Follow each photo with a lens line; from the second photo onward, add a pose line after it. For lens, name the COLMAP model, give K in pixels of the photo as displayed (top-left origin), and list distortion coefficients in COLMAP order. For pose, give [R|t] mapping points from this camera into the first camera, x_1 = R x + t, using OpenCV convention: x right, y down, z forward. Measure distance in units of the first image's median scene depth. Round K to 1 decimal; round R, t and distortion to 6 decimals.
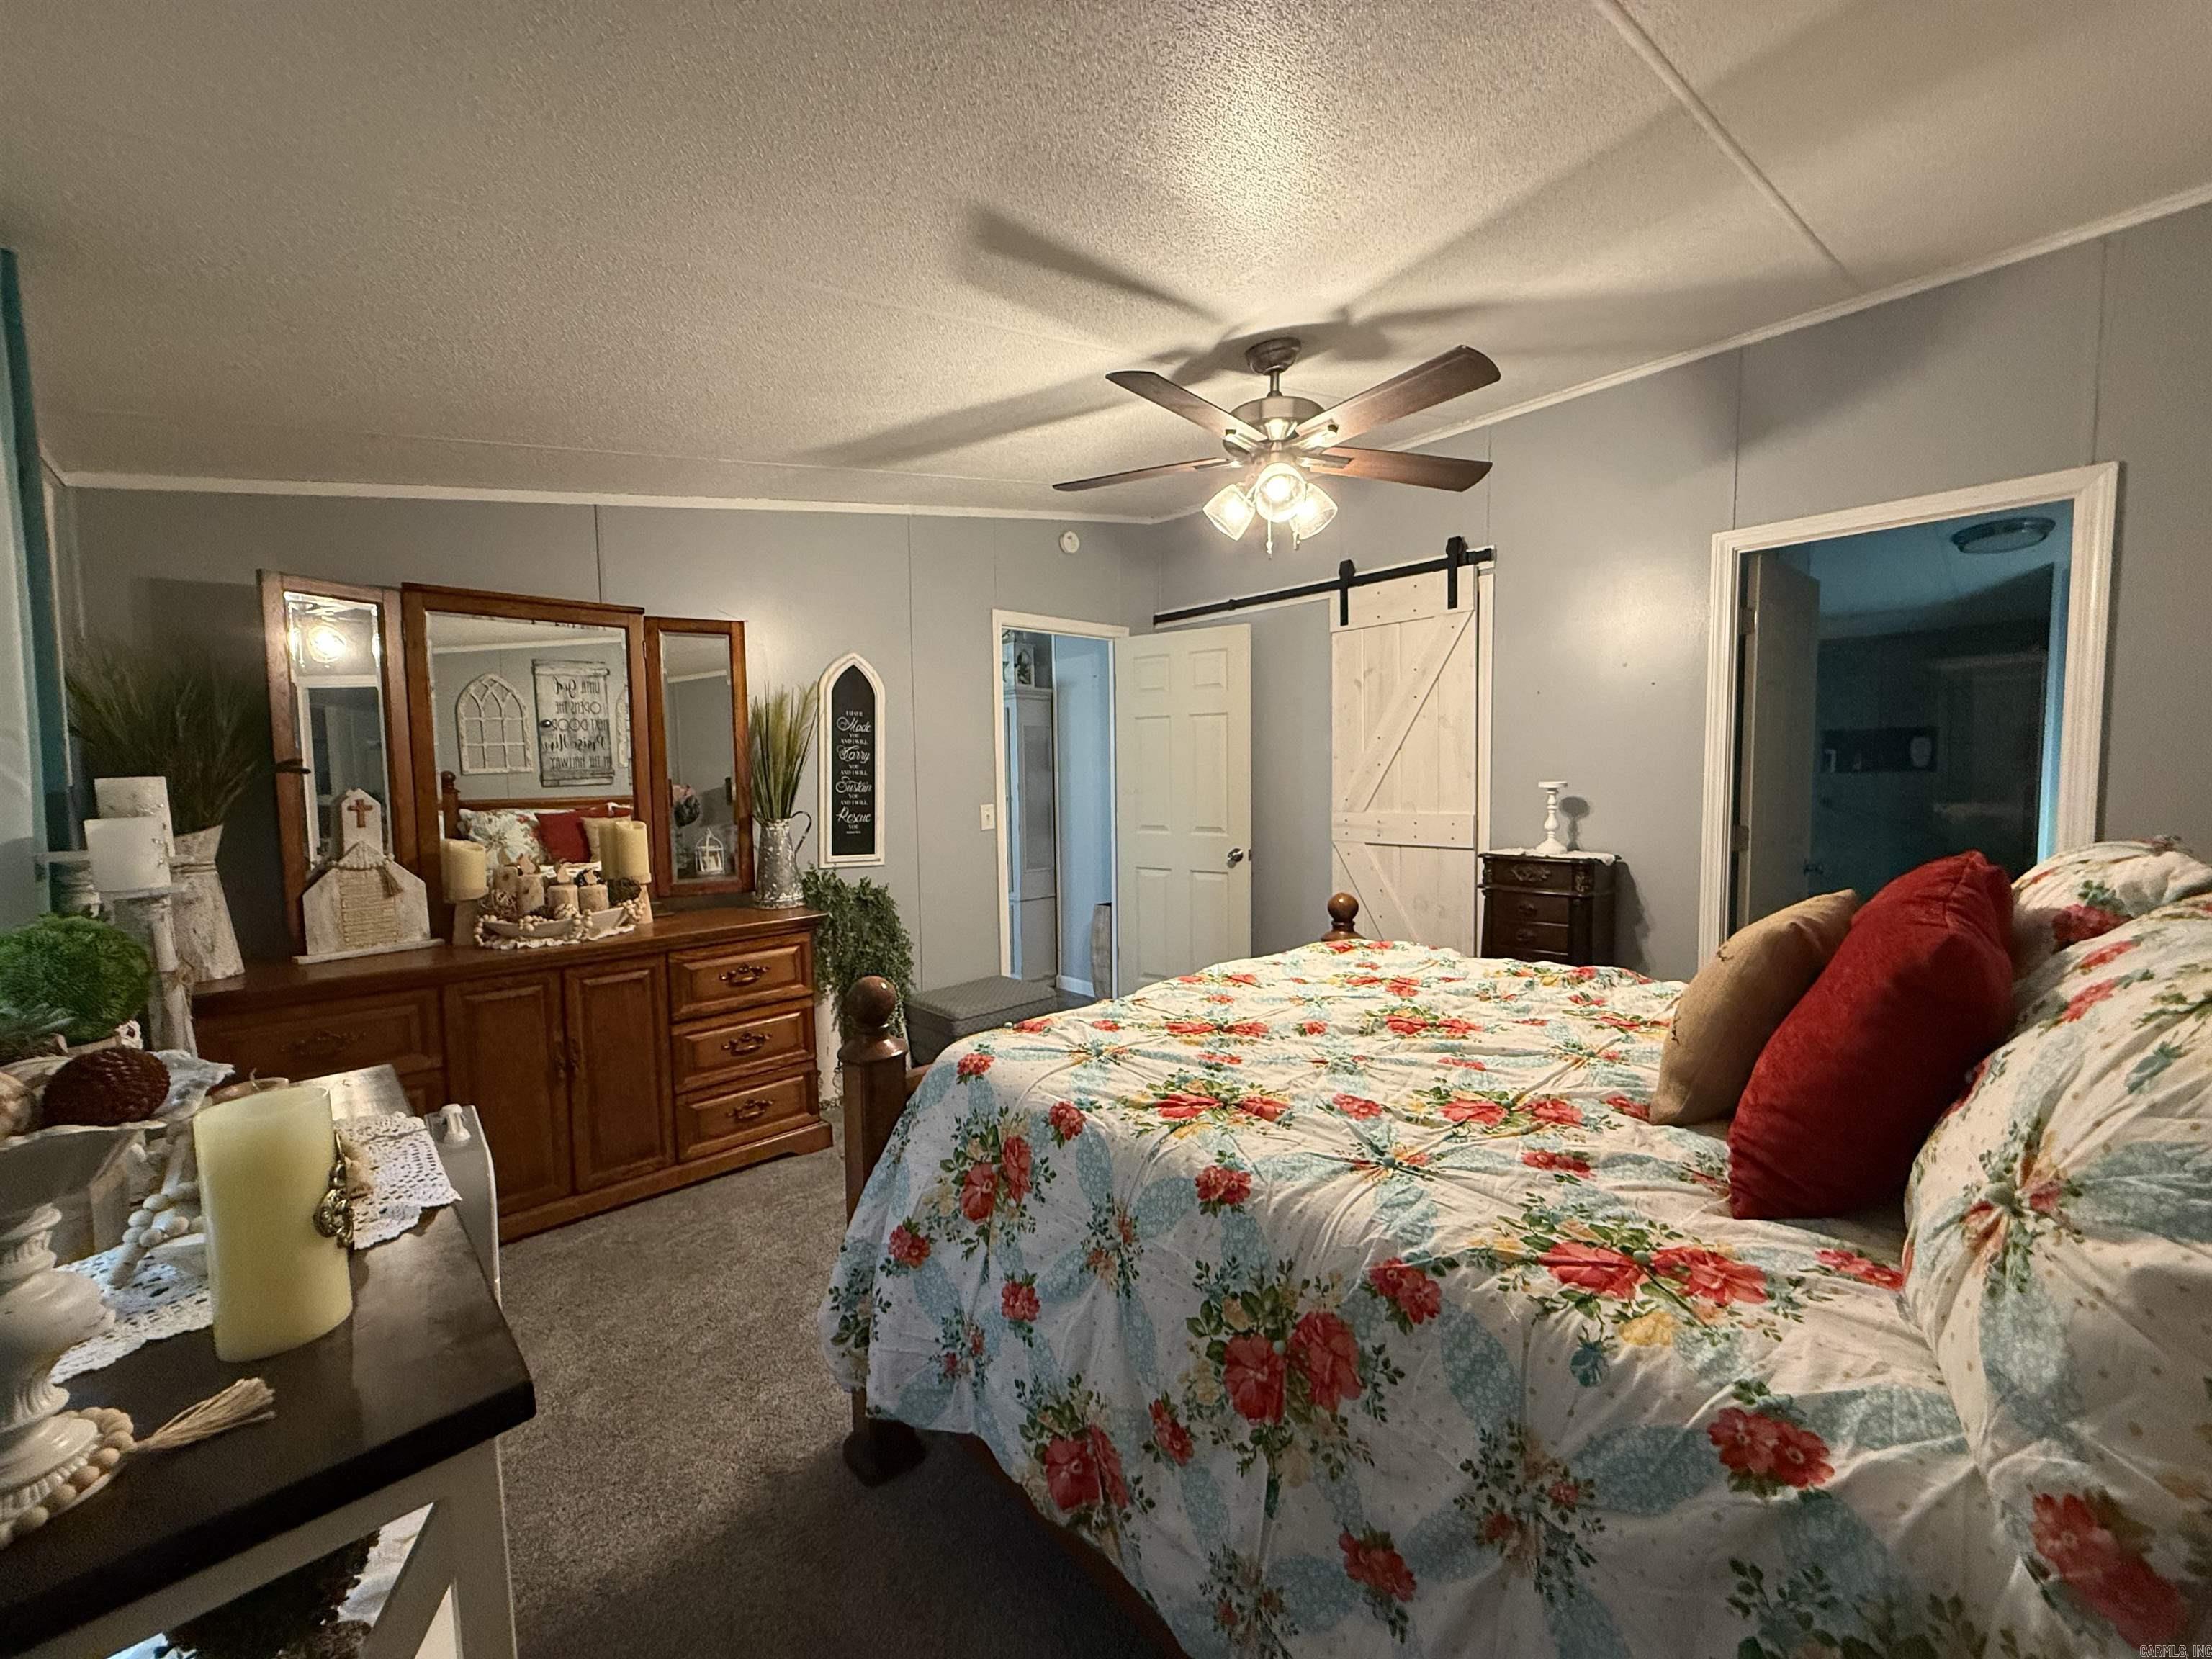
lens RADIAL K [[879.8, 0, 1099.5], [0, 879.8, 823.6], [0, 0, 1]] dist [0.000376, 0.000156]
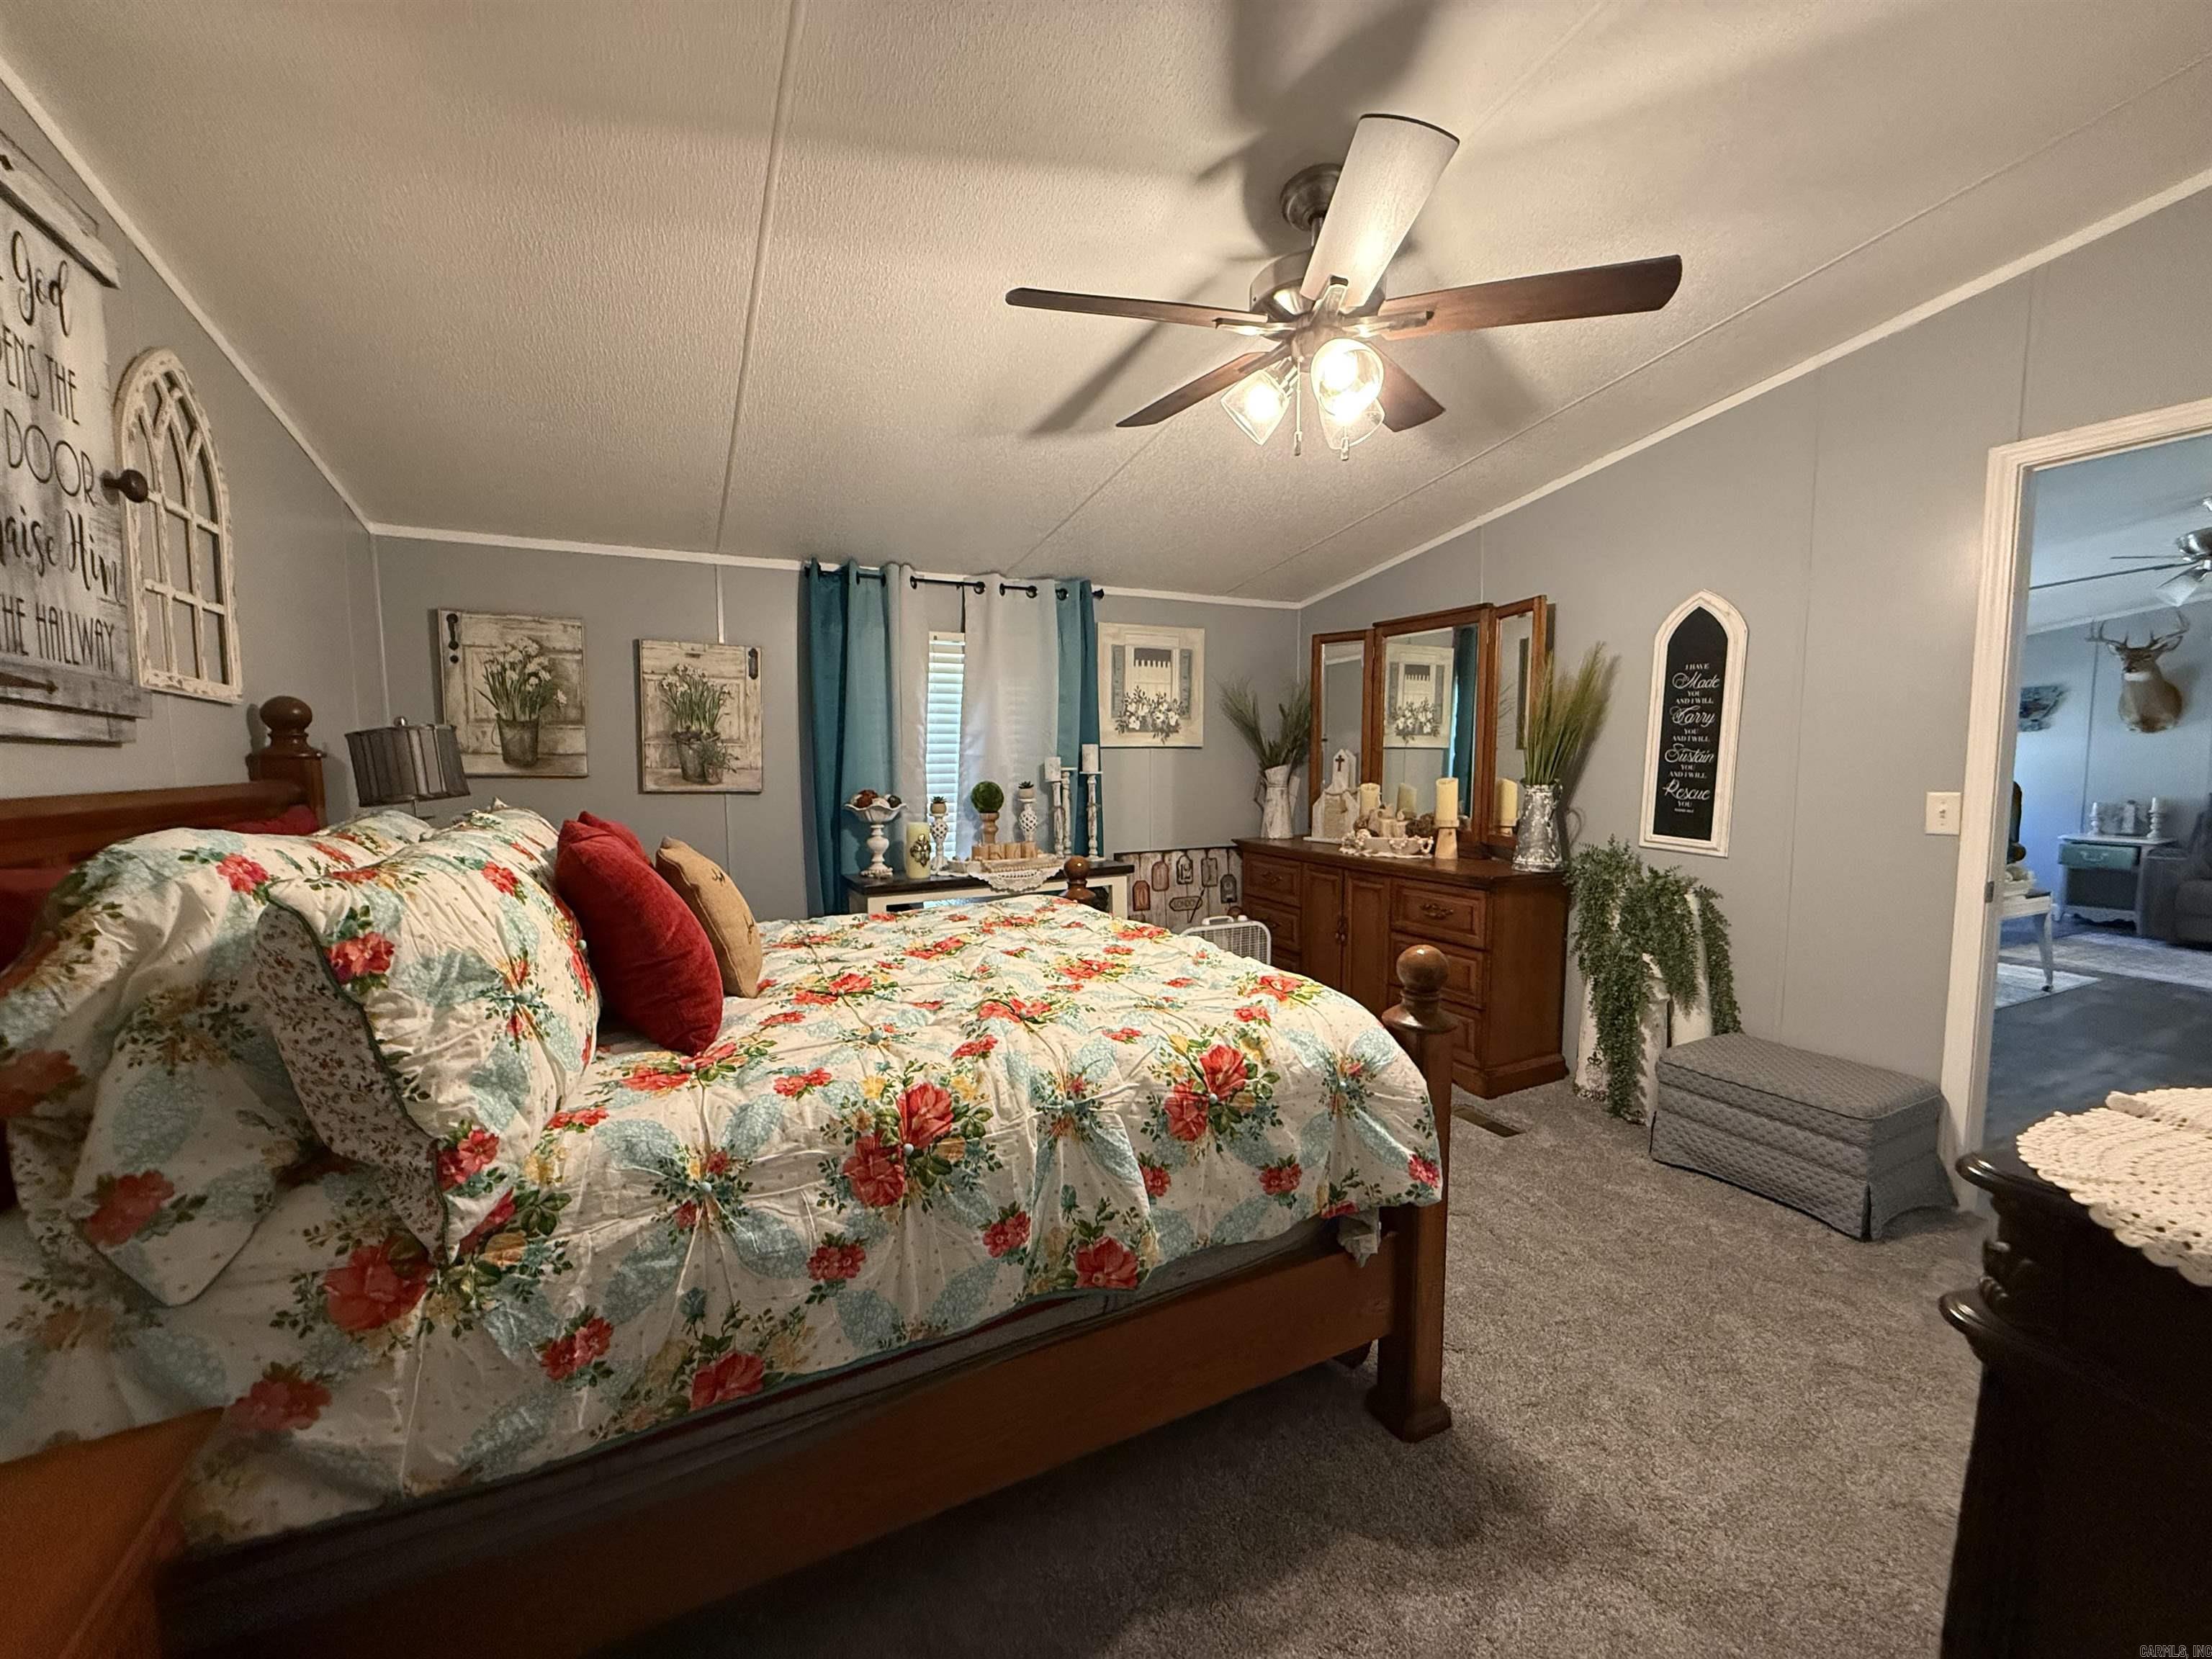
lens RADIAL K [[879.8, 0, 1107.4], [0, 879.8, 830.7], [0, 0, 1]] dist [0.000376, 0.000156]
pose [[-0.256580, 0.108900, -0.960369, 0.671896], [-0.042319, 0.991414, 0.123726, -0.051606], [0.965596, 0.072388, -0.249768, 0.685021]]
